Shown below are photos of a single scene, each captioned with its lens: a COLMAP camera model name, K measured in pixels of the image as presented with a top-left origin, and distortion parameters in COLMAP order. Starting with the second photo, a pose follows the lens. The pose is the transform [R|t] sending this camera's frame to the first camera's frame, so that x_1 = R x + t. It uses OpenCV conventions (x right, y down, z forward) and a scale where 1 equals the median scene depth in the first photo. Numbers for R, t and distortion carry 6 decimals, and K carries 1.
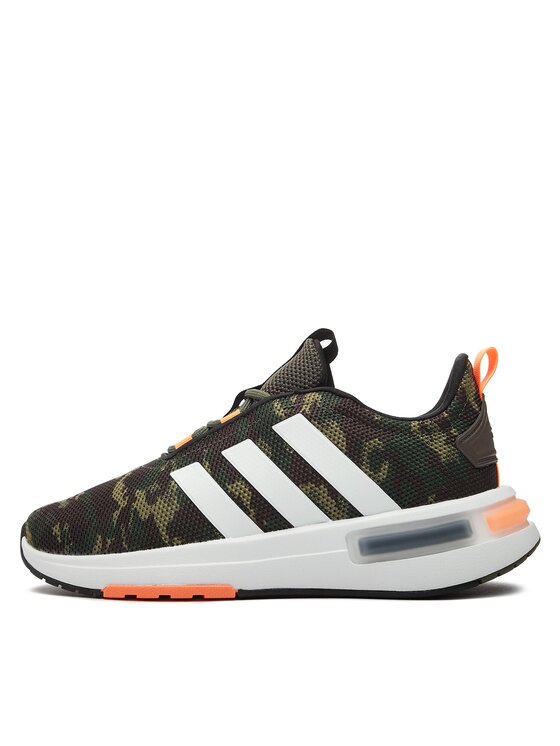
lens RADIAL K [[1180.2, 0, 280.0], [0, 1180.2, 373.0], [0, 0, 1]] dist [0.001392, 0.014577]
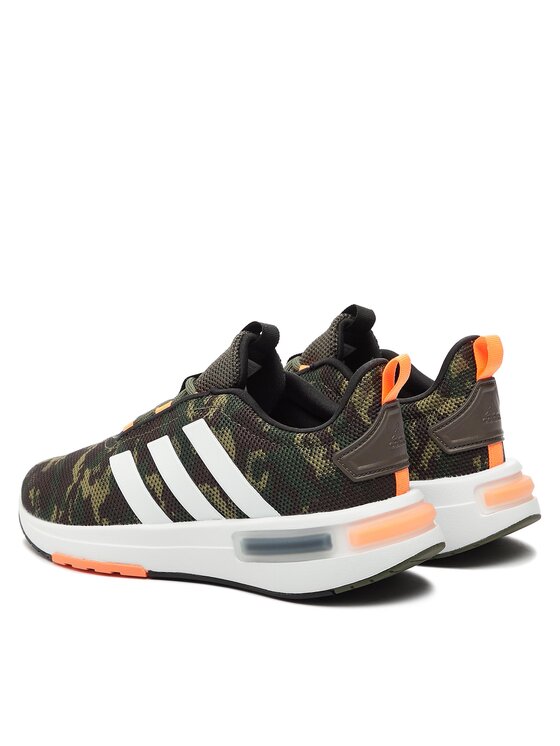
lens RADIAL K [[2220.8, 0, 280.0], [0, 2220.8, 373.0], [0, 0, 1]] dist [-0.060467, -0.437227]
pose [[0.885717, 0.076857, -0.457820, 1.017280], [0.047769, 0.965875, 0.254564, -0.525216], [0.461762, -0.247342, 0.851820, -0.693182]]
